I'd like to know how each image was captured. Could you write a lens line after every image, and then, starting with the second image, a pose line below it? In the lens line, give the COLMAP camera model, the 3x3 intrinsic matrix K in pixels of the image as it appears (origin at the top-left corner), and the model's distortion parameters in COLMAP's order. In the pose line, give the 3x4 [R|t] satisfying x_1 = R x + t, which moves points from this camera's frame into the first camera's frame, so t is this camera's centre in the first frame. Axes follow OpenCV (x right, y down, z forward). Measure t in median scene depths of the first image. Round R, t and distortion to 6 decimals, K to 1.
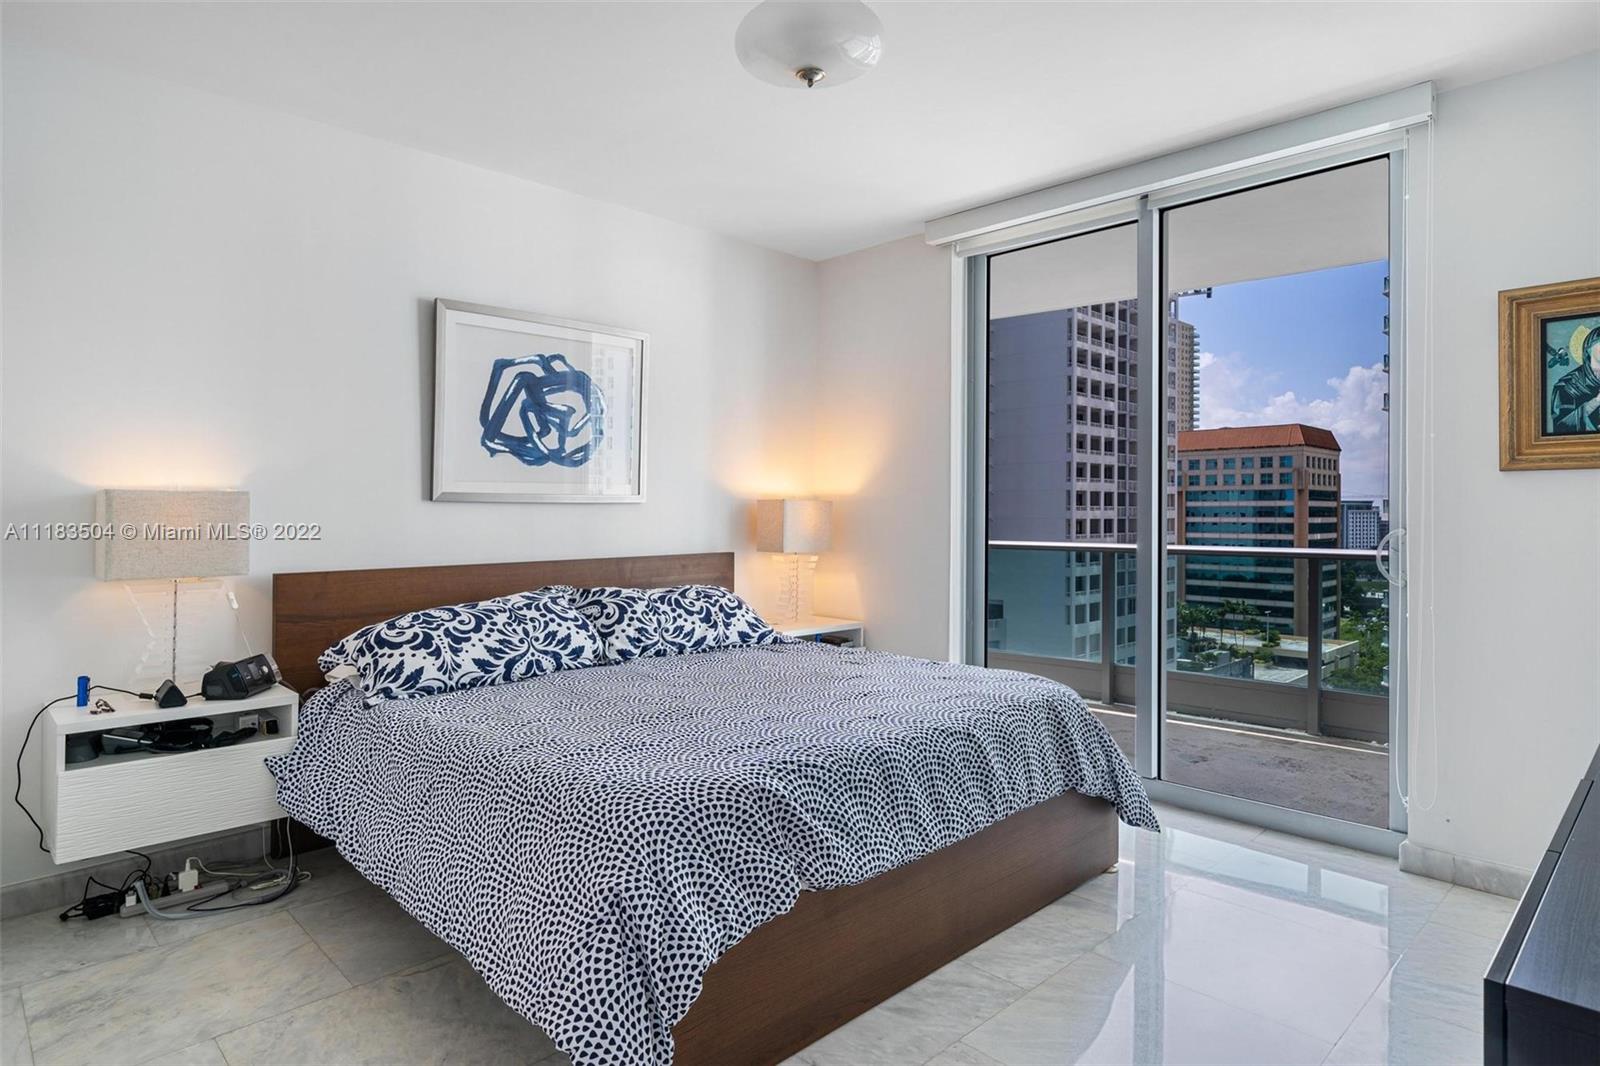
lens RADIAL K [[899.2, 0, 802.7], [0, 899.2, 517.4], [0, 0, 1]] dist [0.004702, 0.000426]
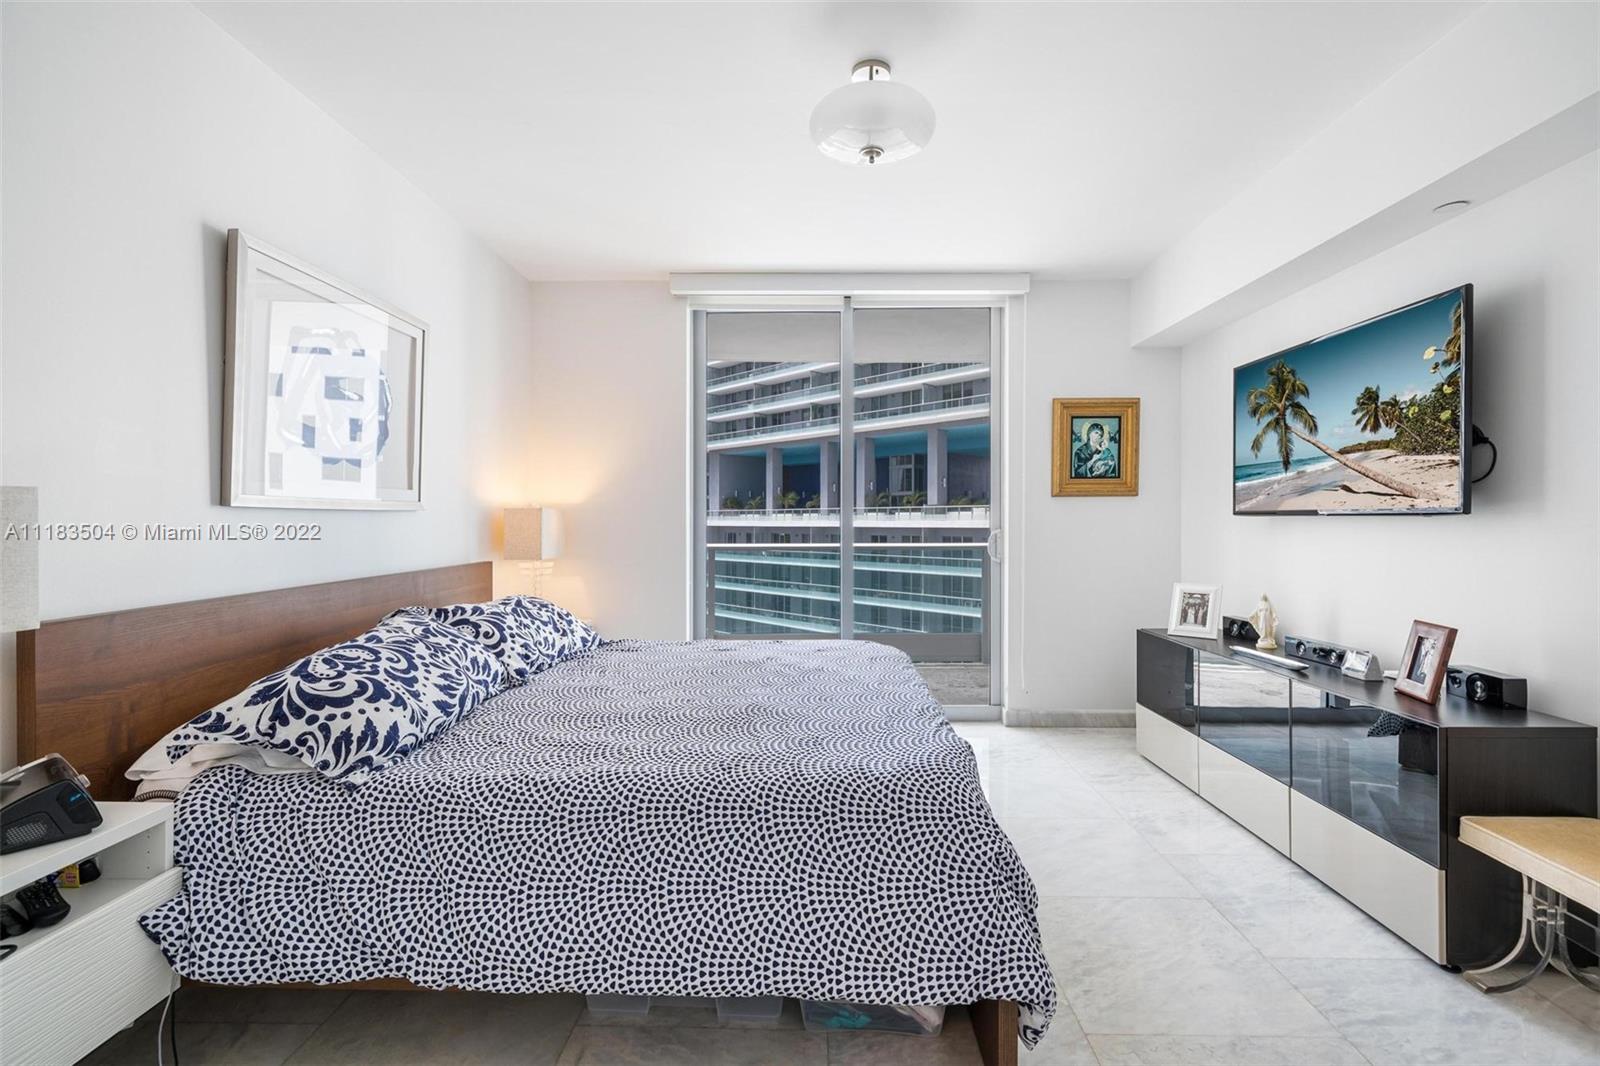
lens RADIAL K [[713.3, 0, 803.8], [0, 713.3, 524.7], [0, 0, 1]] dist [0.000626, 0.000058]
pose [[0.722958, -0.005912, 0.690867, -0.509244], [0.005144, 0.999982, 0.003174, -0.002620], [-0.690873, 0.001259, 0.722975, 0.272118]]
